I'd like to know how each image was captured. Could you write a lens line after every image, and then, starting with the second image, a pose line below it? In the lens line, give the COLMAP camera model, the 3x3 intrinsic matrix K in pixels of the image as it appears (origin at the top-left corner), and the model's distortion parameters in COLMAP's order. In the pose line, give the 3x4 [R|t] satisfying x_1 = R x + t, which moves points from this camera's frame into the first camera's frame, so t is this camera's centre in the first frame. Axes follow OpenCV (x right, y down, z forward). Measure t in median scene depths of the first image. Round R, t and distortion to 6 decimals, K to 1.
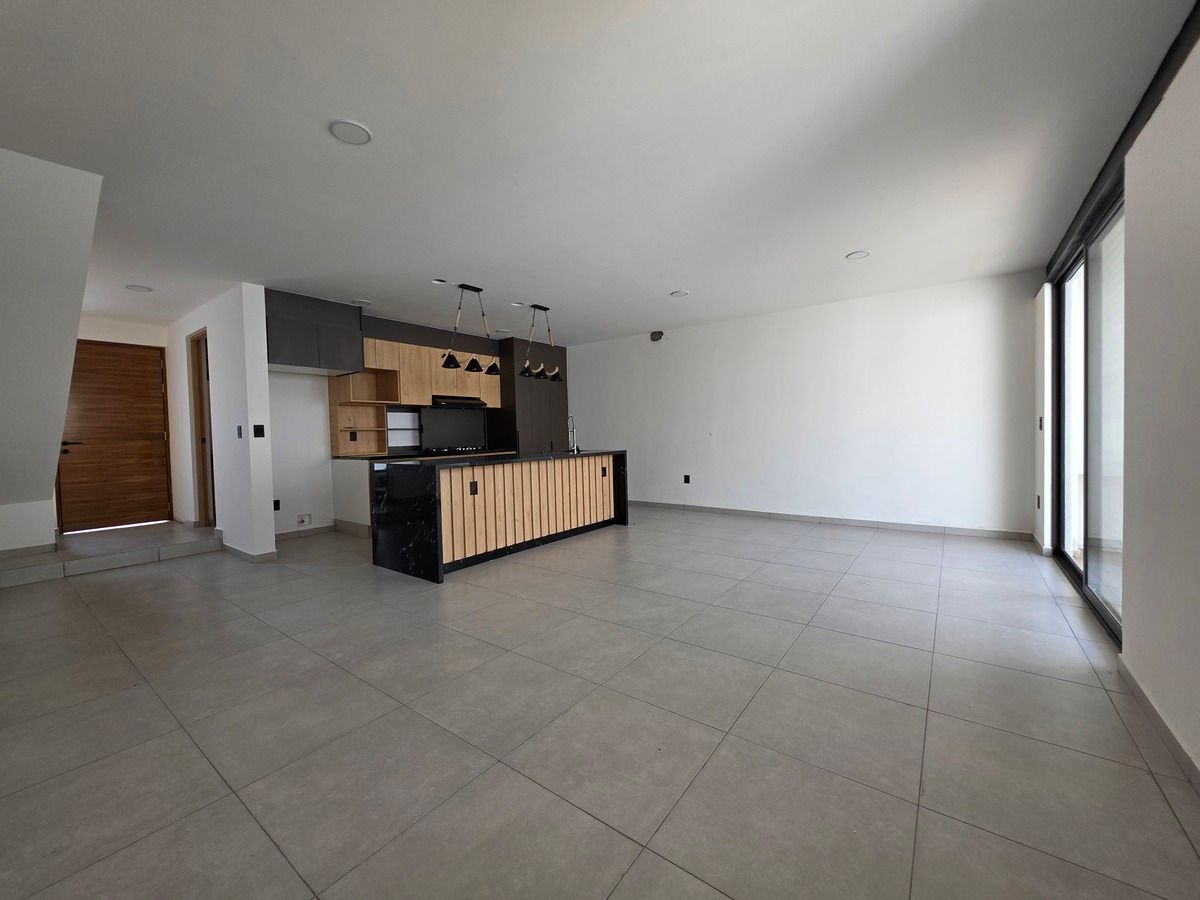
lens RADIAL K [[475.4, 0, 599.2], [0, 475.4, 447.6], [0, 0, 1]] dist [0.002821, -0.000052]
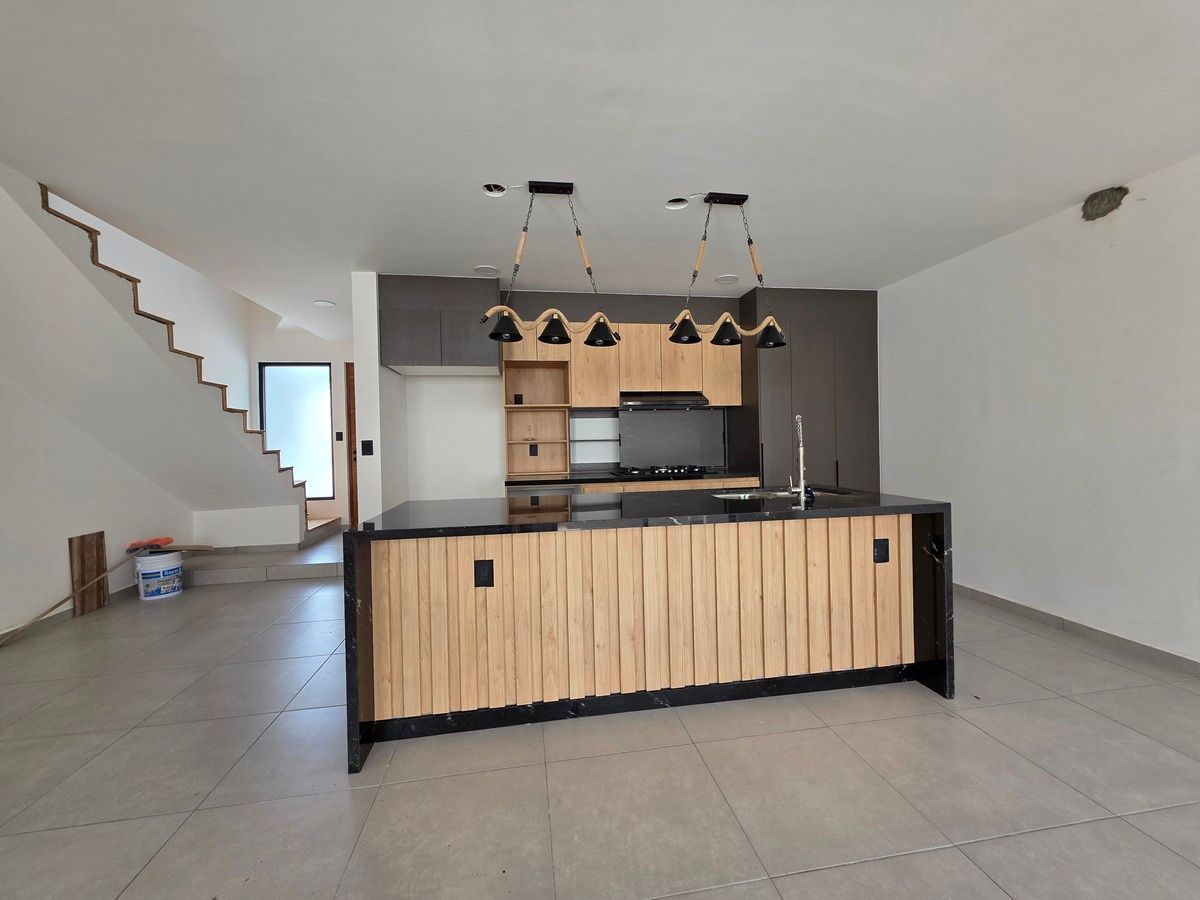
lens RADIAL K [[475.4, 0, 599.2], [0, 475.4, 447.6], [0, 0, 1]] dist [0.002821, -0.000052]
pose [[0.720091, 0.018376, -0.693636, 0.116615], [-0.017813, 0.999809, 0.007995, -0.036902], [0.693651, 0.006599, 0.720281, 0.514902]]
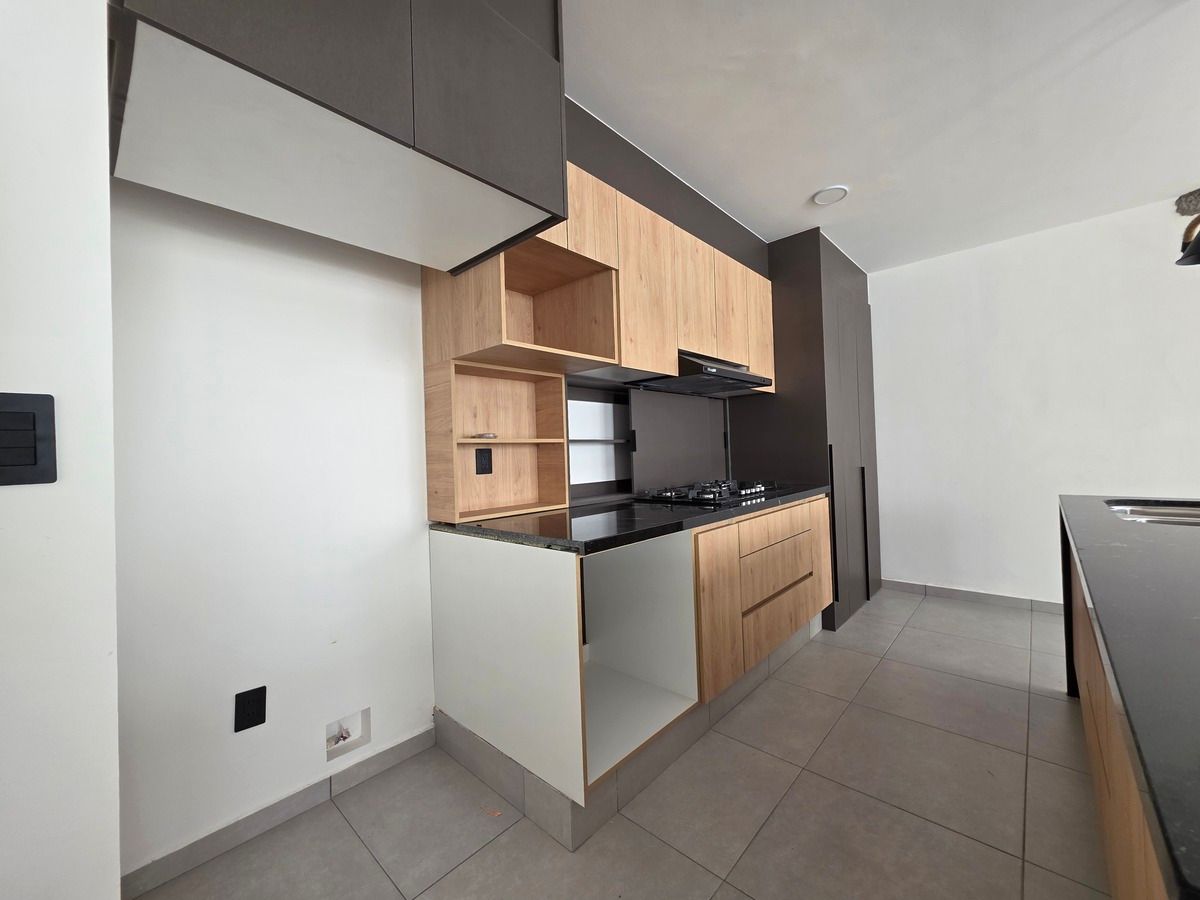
lens RADIAL K [[475.4, 0, 599.2], [0, 475.4, 447.6], [0, 0, 1]] dist [0.002821, -0.000052]
pose [[0.994517, -0.008864, -0.104194, -0.402318], [0.004808, 0.999223, -0.039116, -0.019720], [0.104460, 0.038401, 0.993787, 0.666872]]
